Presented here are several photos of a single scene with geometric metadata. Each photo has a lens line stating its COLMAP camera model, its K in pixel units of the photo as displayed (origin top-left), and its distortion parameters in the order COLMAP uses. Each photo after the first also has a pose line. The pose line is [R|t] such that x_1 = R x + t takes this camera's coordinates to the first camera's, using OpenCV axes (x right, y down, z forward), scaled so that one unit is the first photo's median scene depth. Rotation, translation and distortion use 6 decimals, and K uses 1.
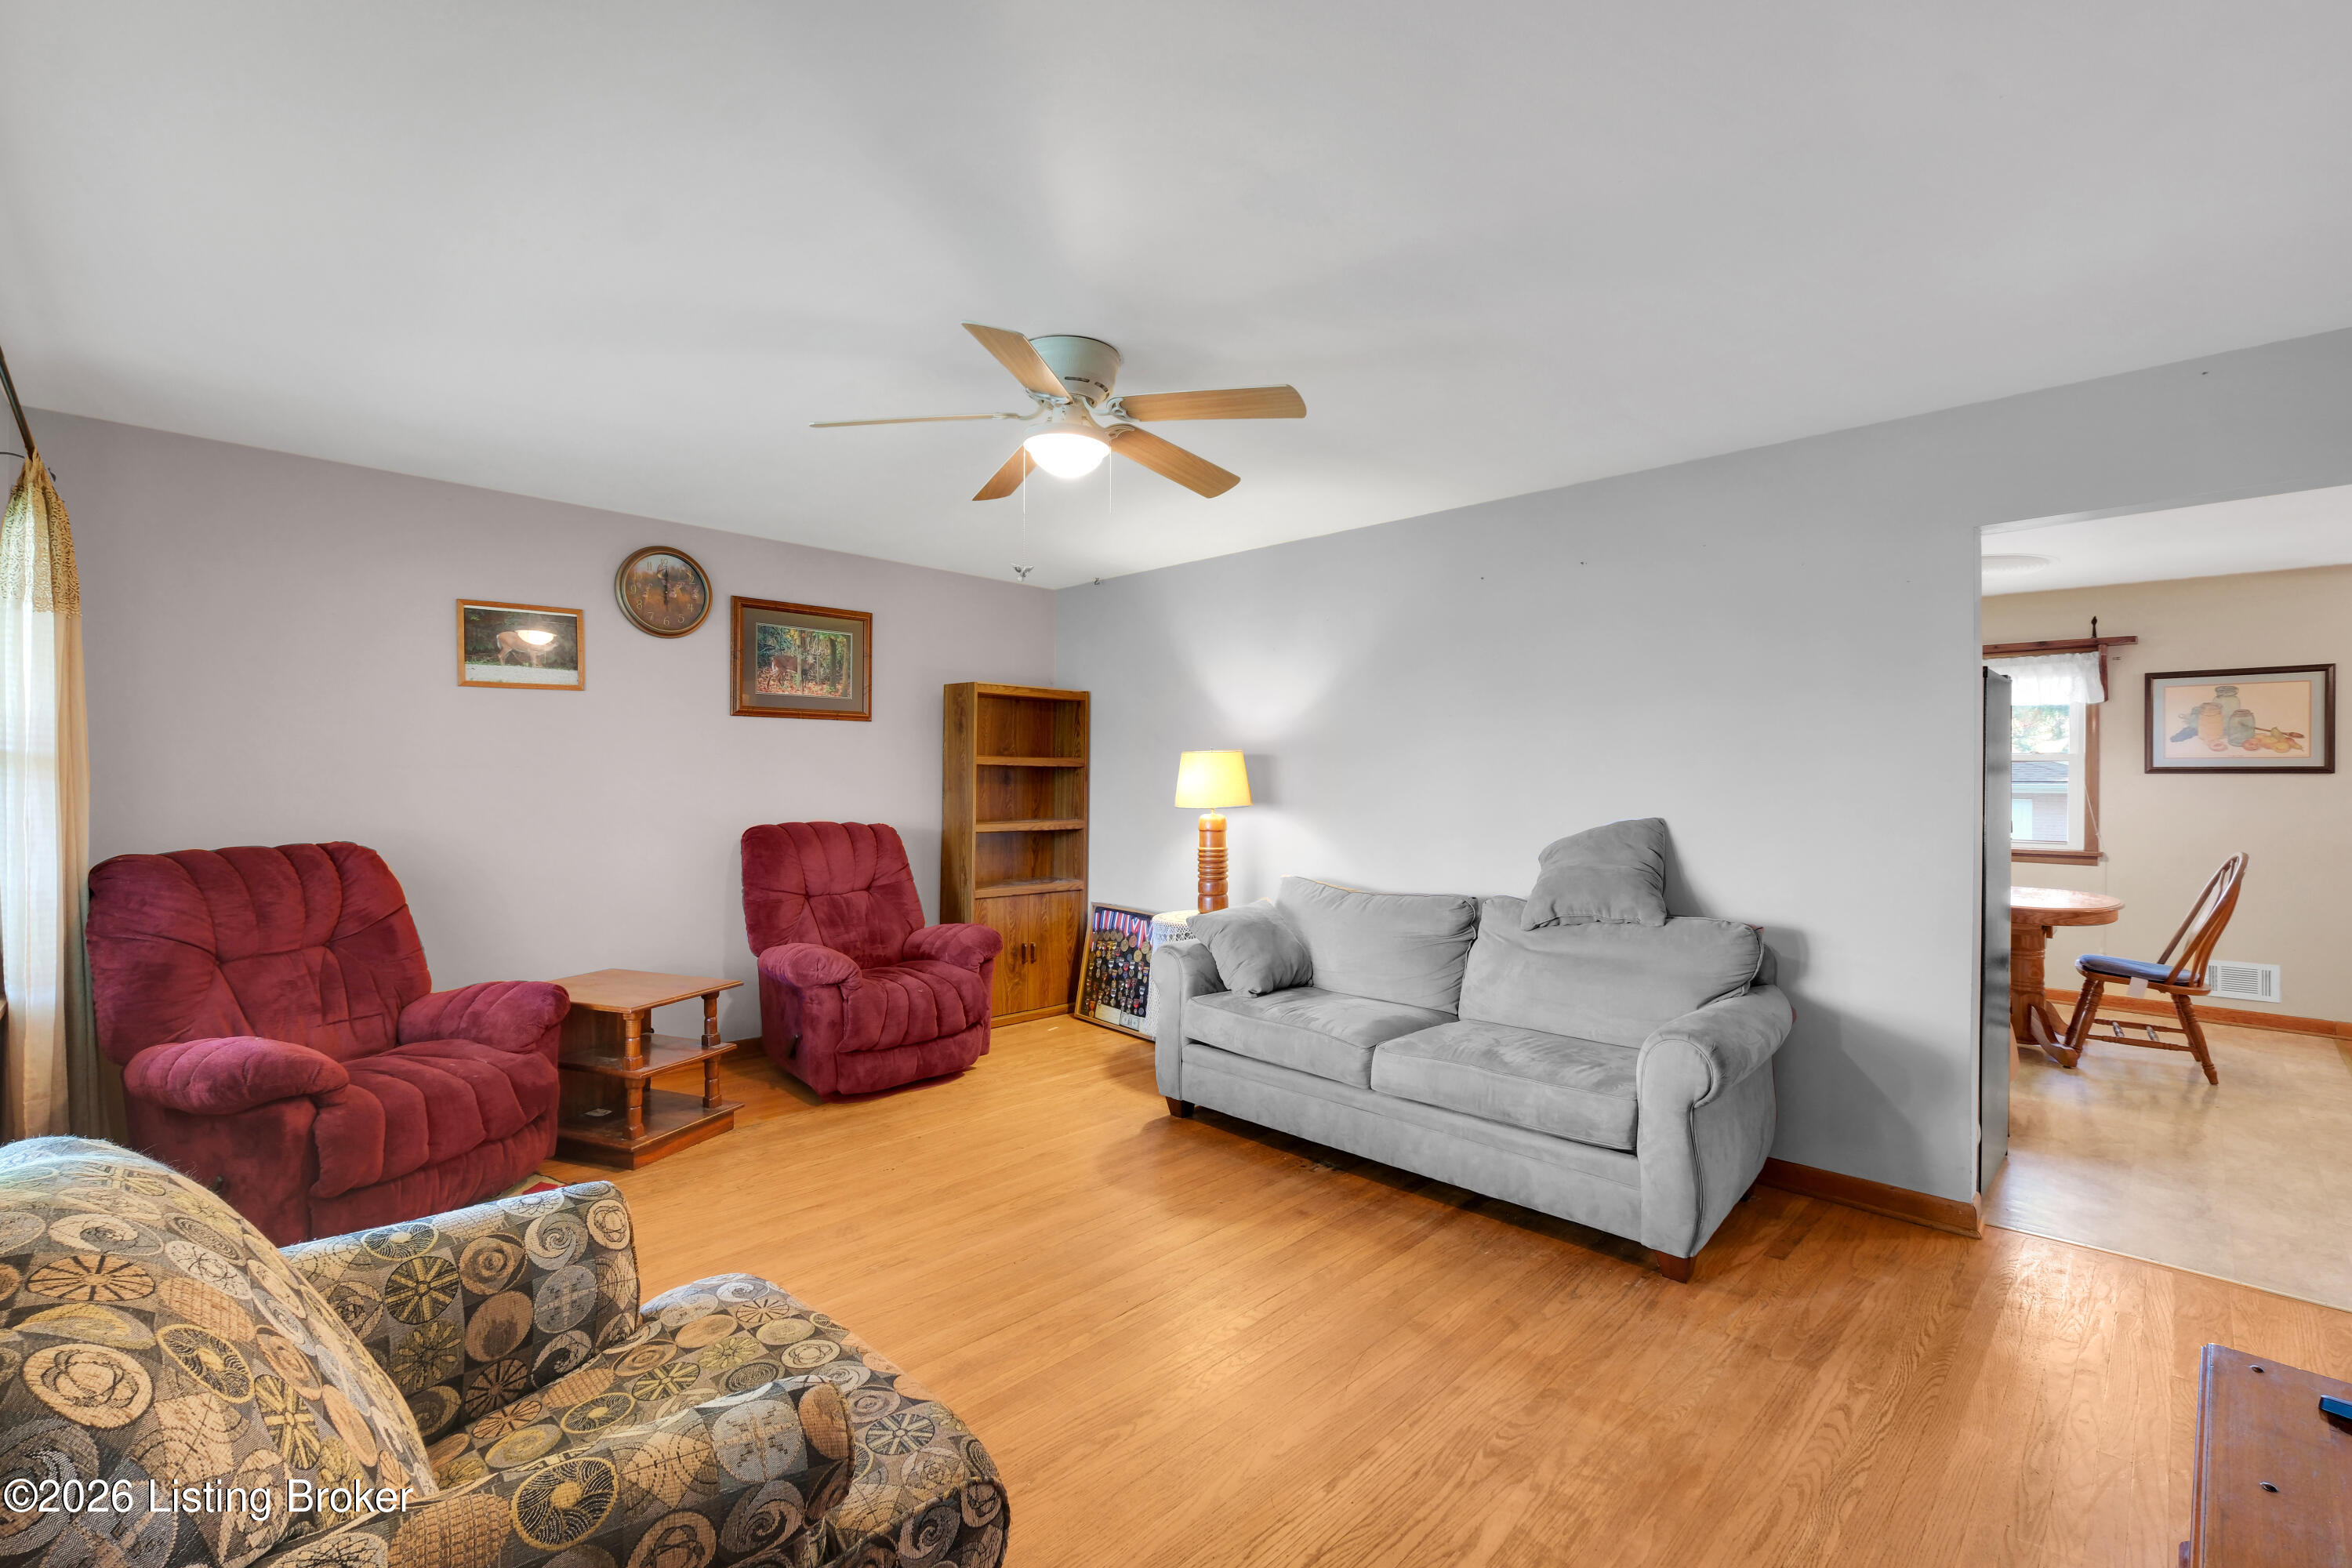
lens RADIAL K [[1024.1, 0, 1170.6], [0, 1024.1, 781.0], [0, 0, 1]] dist [-0.001833, -0.000079]
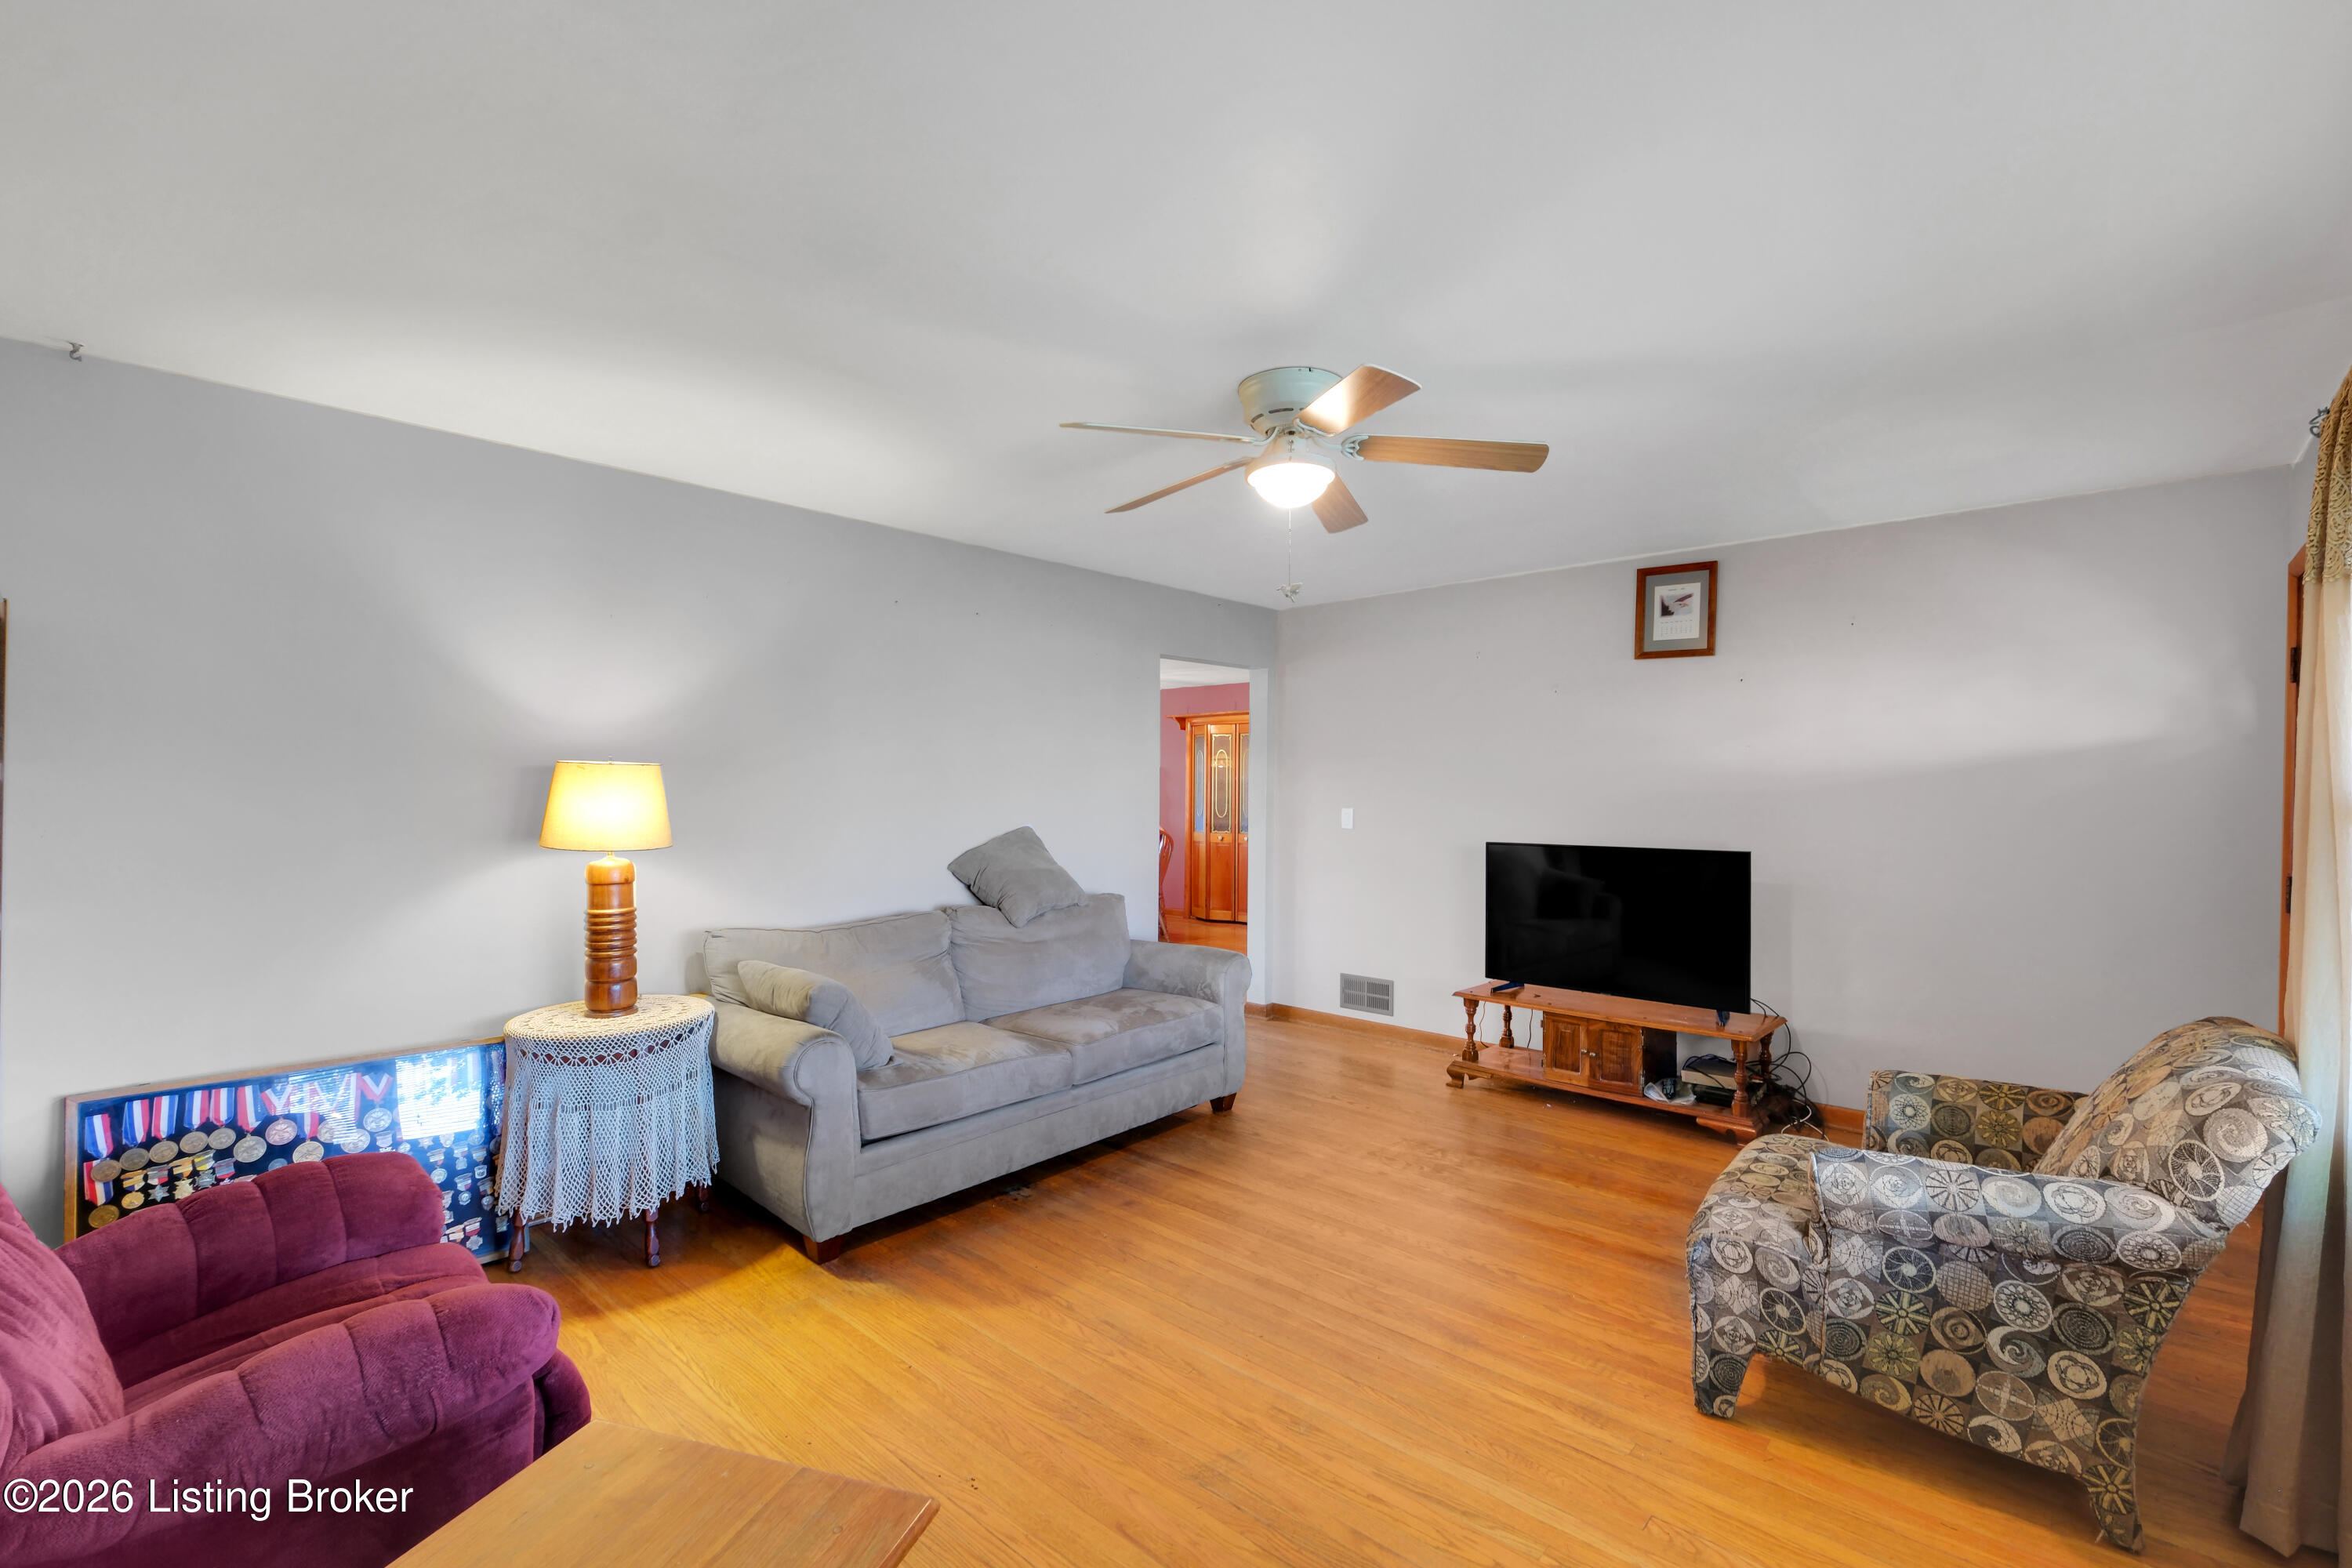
lens RADIAL K [[1011.9, 0, 1173.5], [0, 1011.9, 777.6], [0, 0, 1]] dist [-0.002443, -0.000692]
pose [[-0.055973, 0.001850, 0.998431, -0.617099], [0.000245, 0.999998, -0.001840, -0.018333], [-0.998432, 0.000142, -0.055974, 0.660288]]
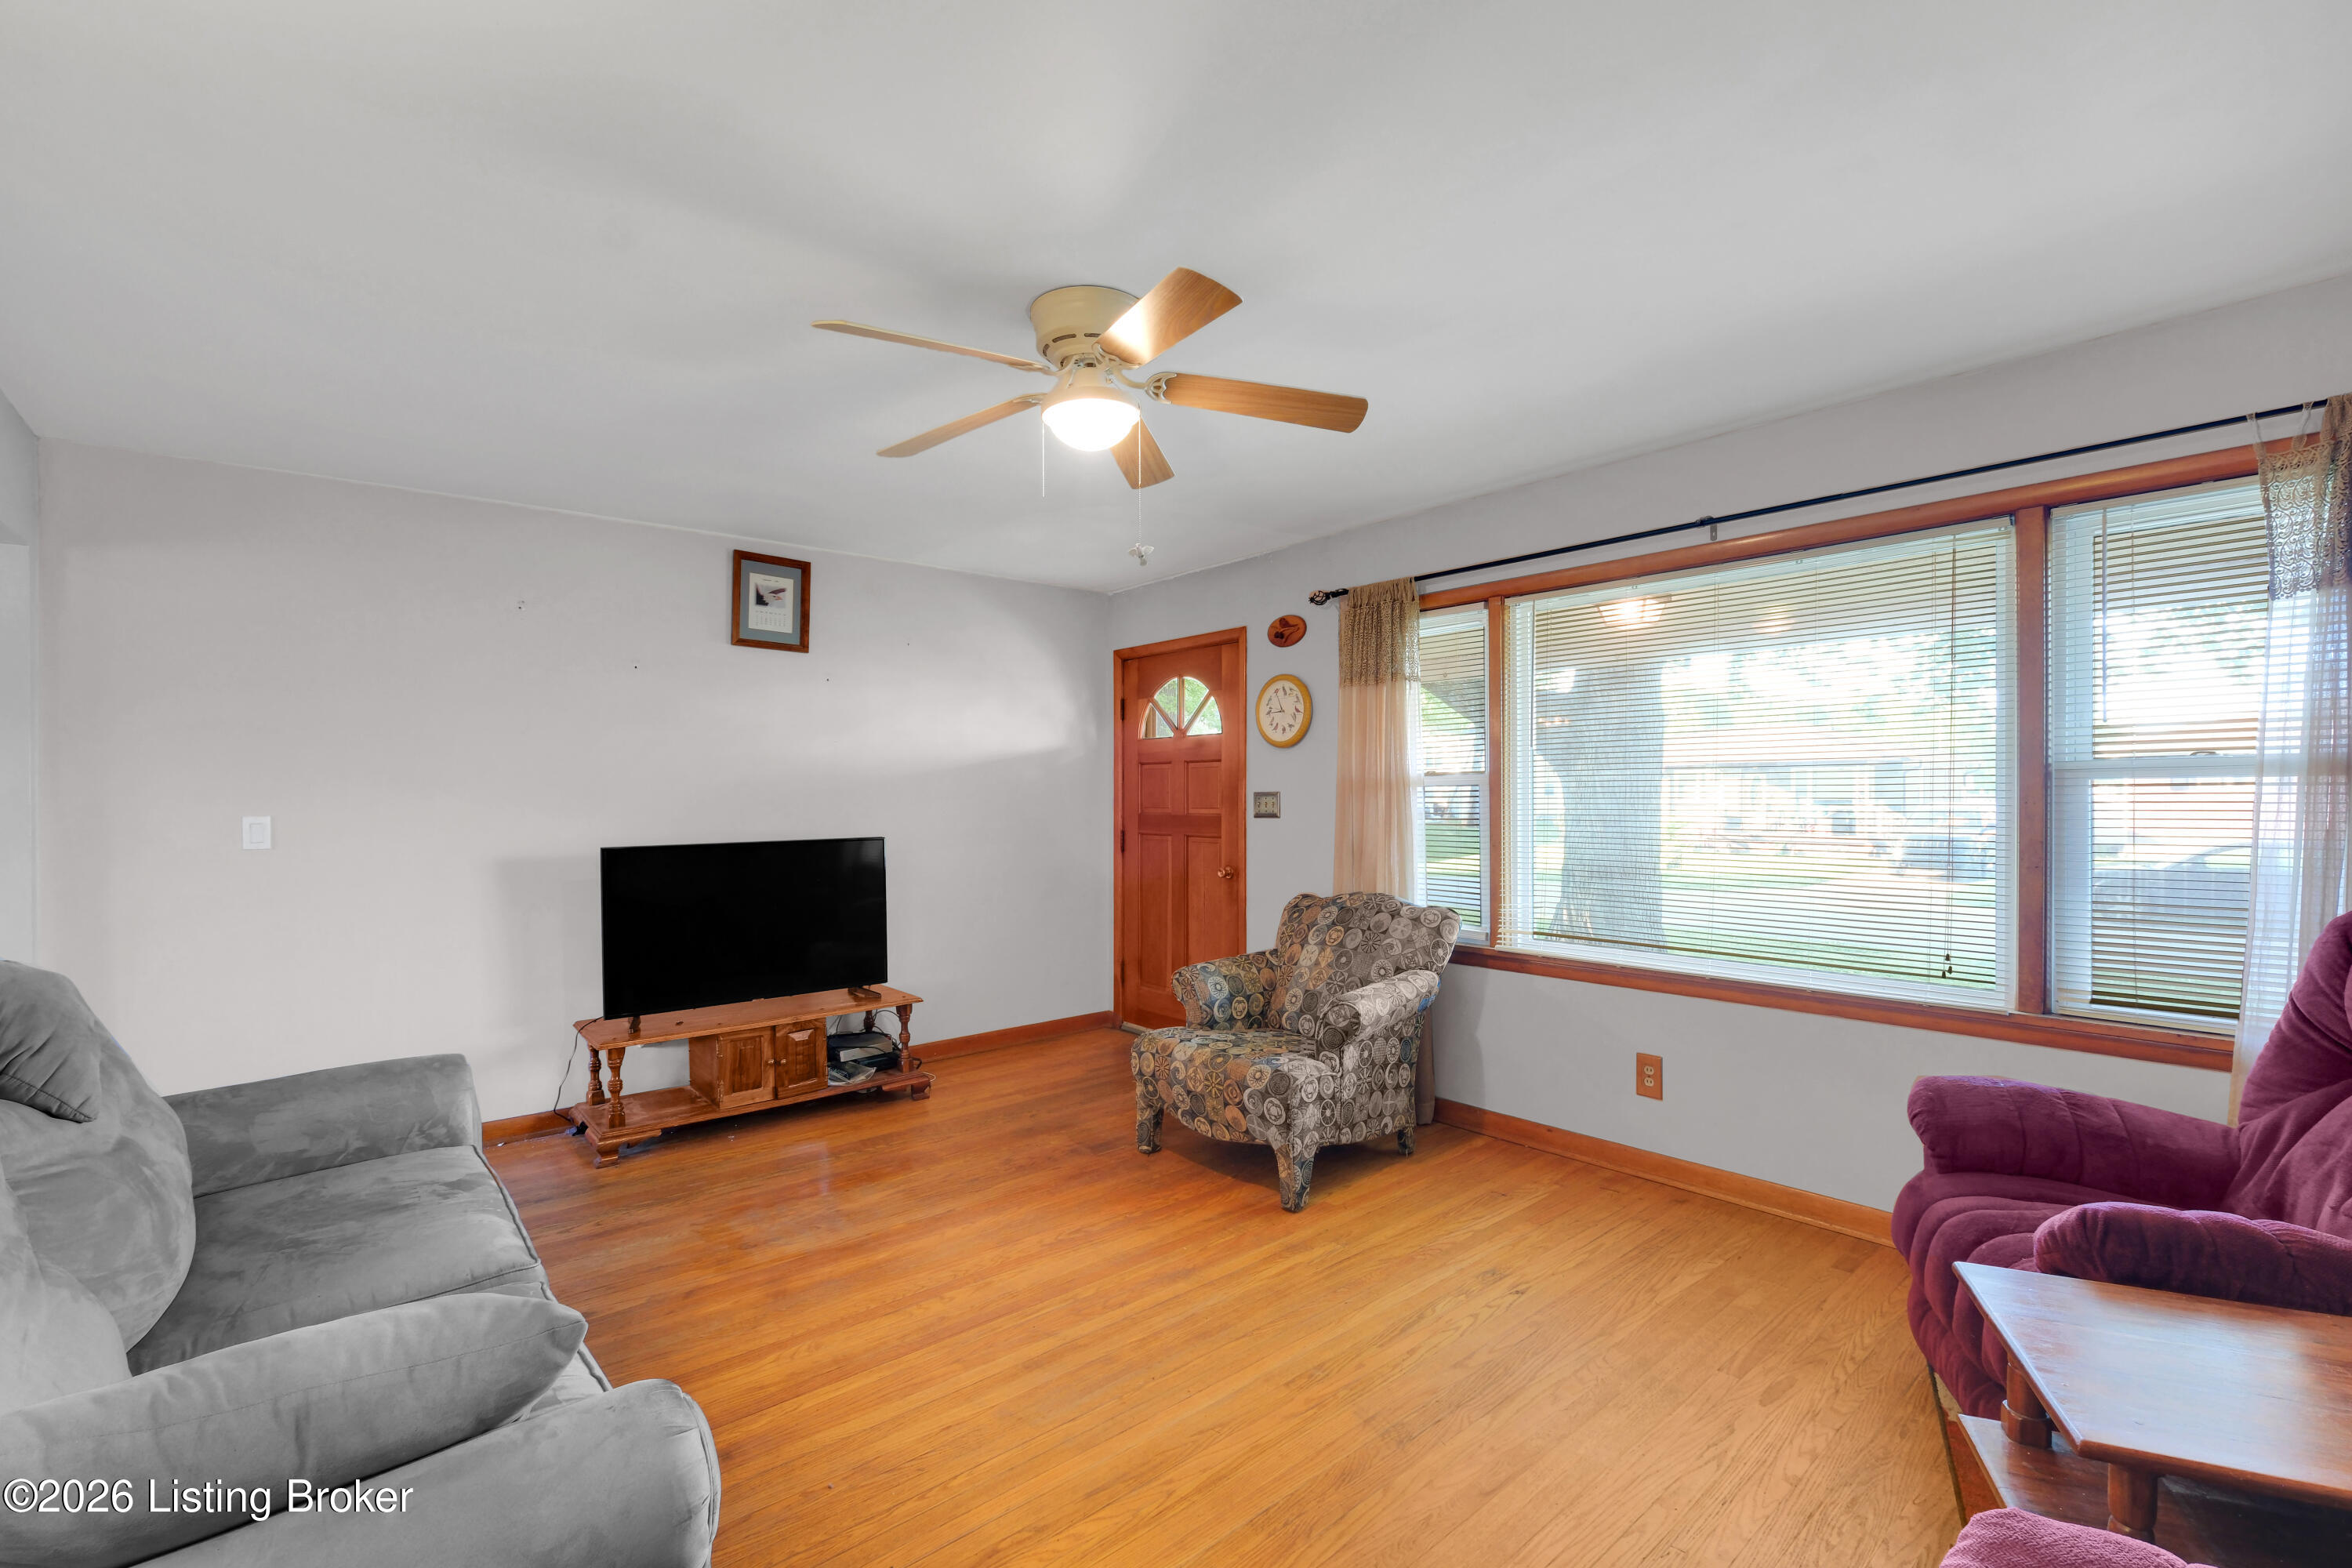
lens RADIAL K [[1026.0, 0, 1164.8], [0, 1026.0, 793.2], [0, 0, 1]] dist [-0.001431, -0.000018]
pose [[-0.997114, 0.001308, 0.075902, -0.130994], [0.001711, 0.999985, 0.005249, -0.003105], [-0.075894, 0.005363, -0.997101, 1.063218]]
